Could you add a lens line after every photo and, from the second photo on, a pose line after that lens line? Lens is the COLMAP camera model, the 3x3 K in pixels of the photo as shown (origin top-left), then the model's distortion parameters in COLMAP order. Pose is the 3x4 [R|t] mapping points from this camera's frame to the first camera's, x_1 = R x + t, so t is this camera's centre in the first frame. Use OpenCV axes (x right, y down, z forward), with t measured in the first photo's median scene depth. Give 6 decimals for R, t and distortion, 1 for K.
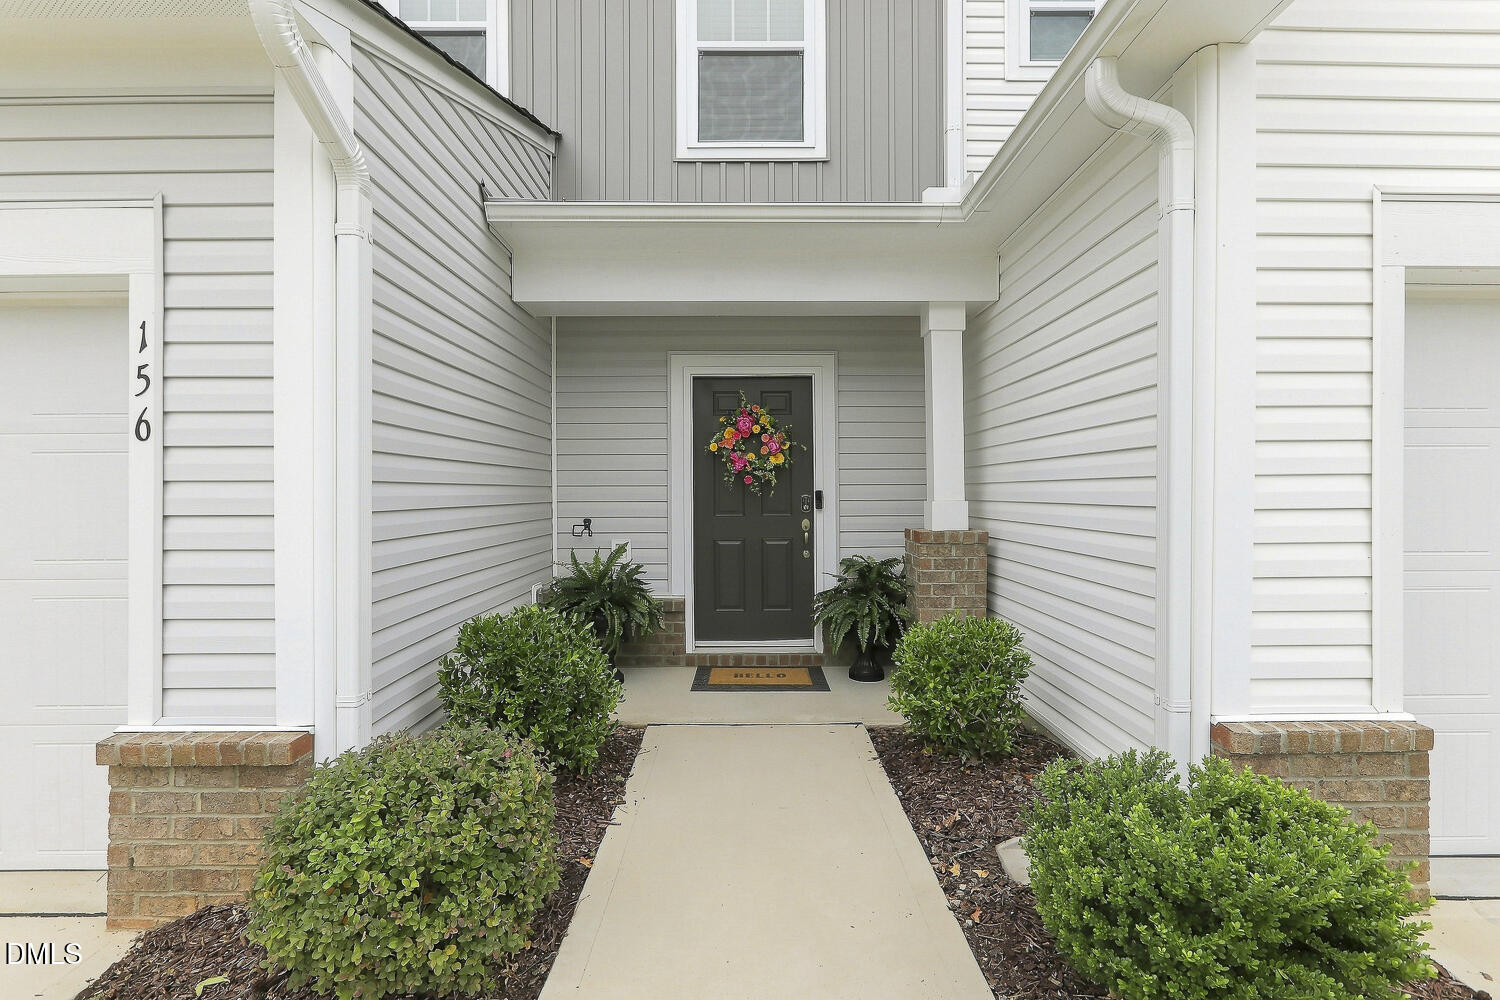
lens RADIAL K [[694.8, 0, 755.8], [0, 694.8, 487.3], [0, 0, 1]] dist [-0.004877, 0.000001]
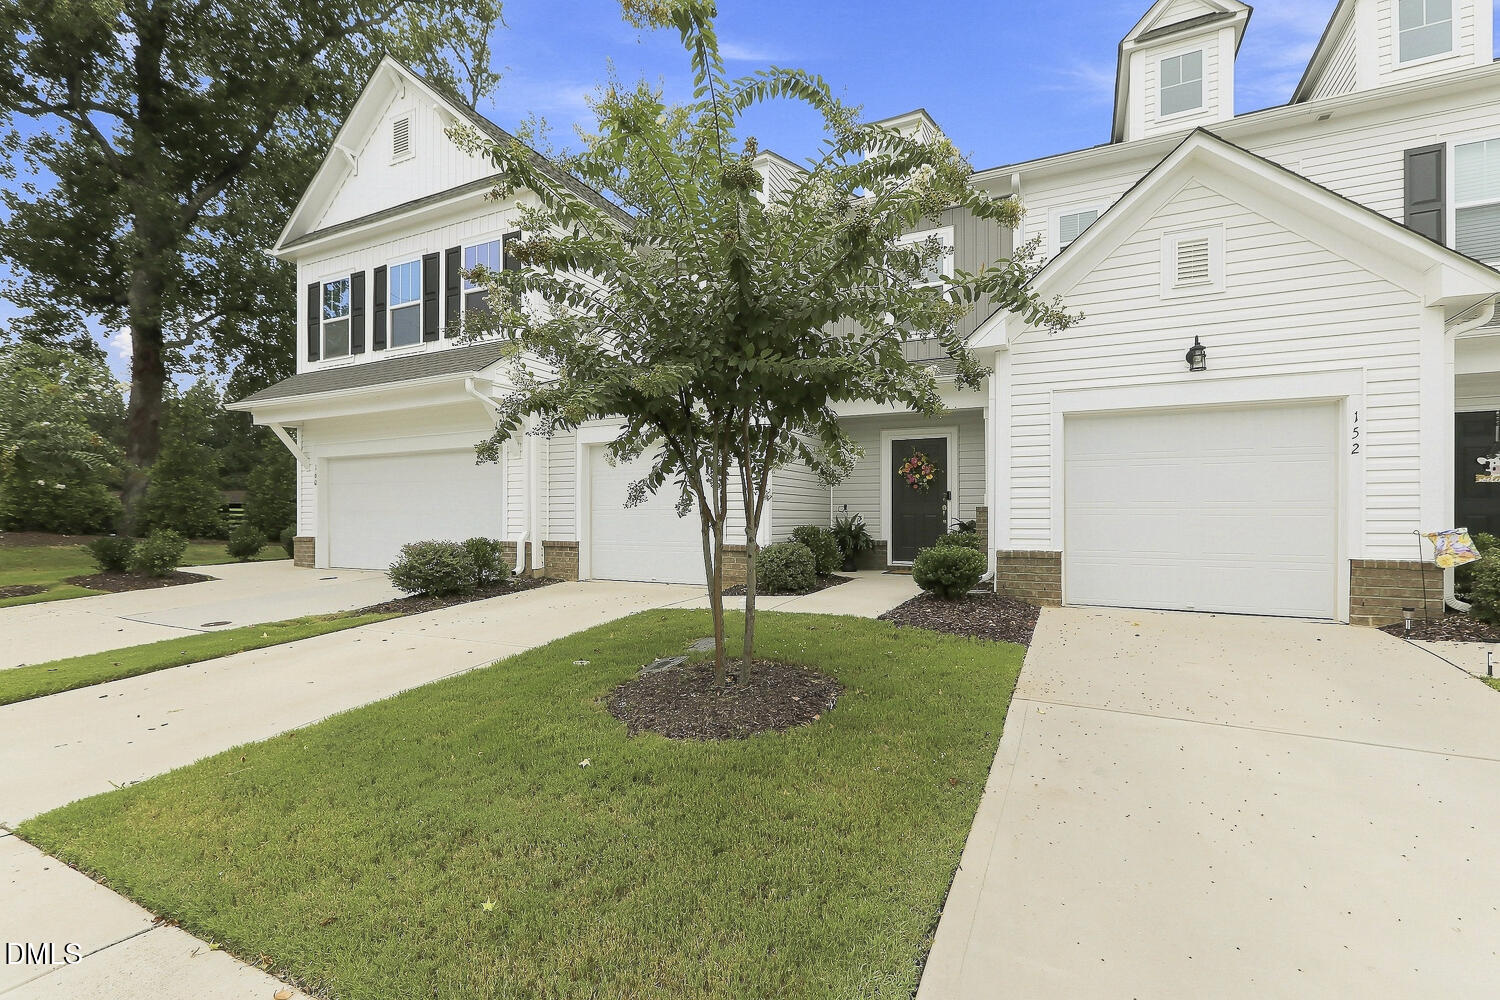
lens RADIAL K [[673.6, 0, 751.6], [0, 673.6, 514.6], [0, 0, 1]] dist [-0.026366, 0.000017]
pose [[0.895683, 0.005305, -0.444662, 0.465730], [-0.005923, 0.999982, 0.000000, 0.079507], [0.444654, 0.002633, 0.895698, -1.118153]]
